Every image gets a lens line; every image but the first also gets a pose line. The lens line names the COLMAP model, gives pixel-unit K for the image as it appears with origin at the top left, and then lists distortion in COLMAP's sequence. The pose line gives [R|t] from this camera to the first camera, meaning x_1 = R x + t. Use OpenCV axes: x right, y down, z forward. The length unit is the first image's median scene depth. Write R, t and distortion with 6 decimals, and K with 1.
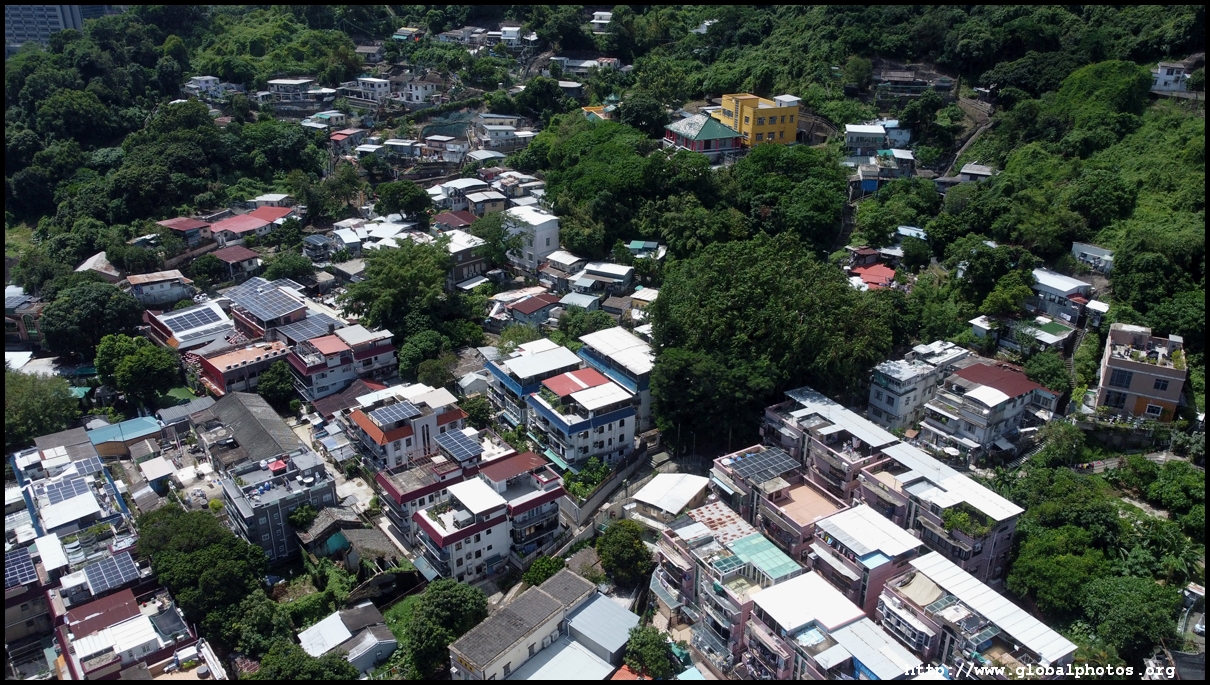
lens RADIAL K [[907.5, 0, 602.8], [0, 907.5, 342.2], [0, 0, 1]] dist [0.005941, -0.008767]
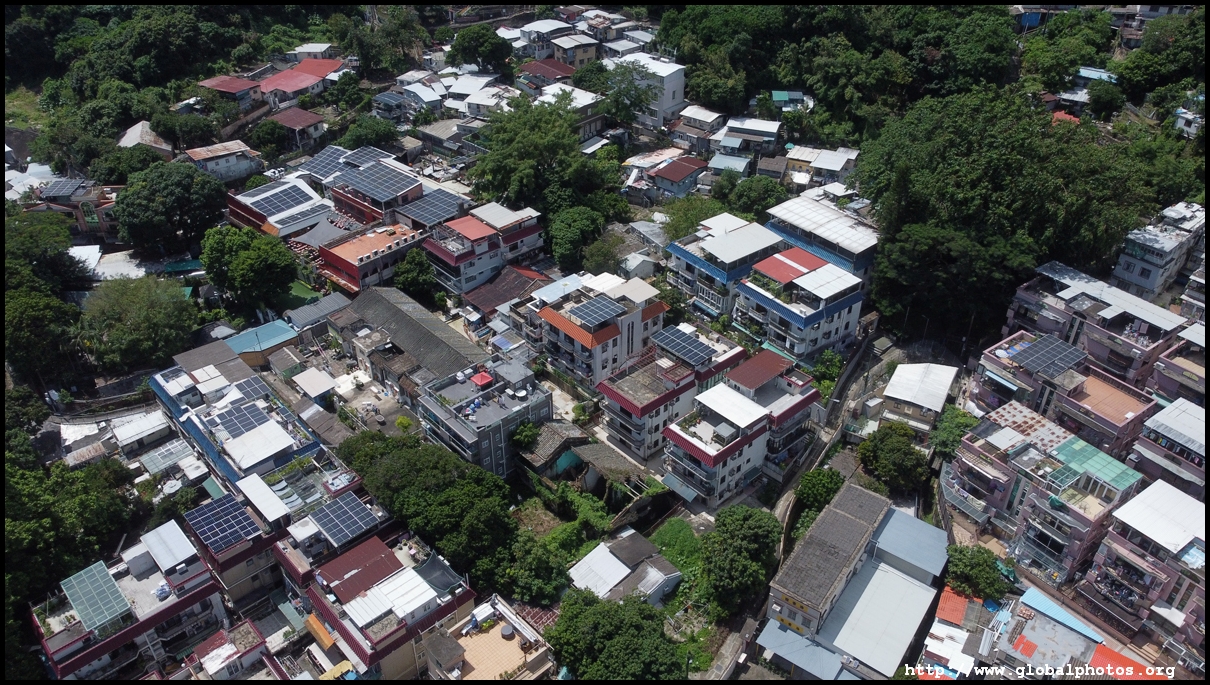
lens RADIAL K [[907.5, 0, 602.8], [0, 907.5, 342.2], [0, 0, 1]] dist [0.005941, -0.008767]
pose [[0.996634, -0.049919, 0.065024, -0.239072], [0.037372, 0.982664, 0.181587, -0.044075], [-0.072962, -0.178546, 0.981223, 0.106973]]
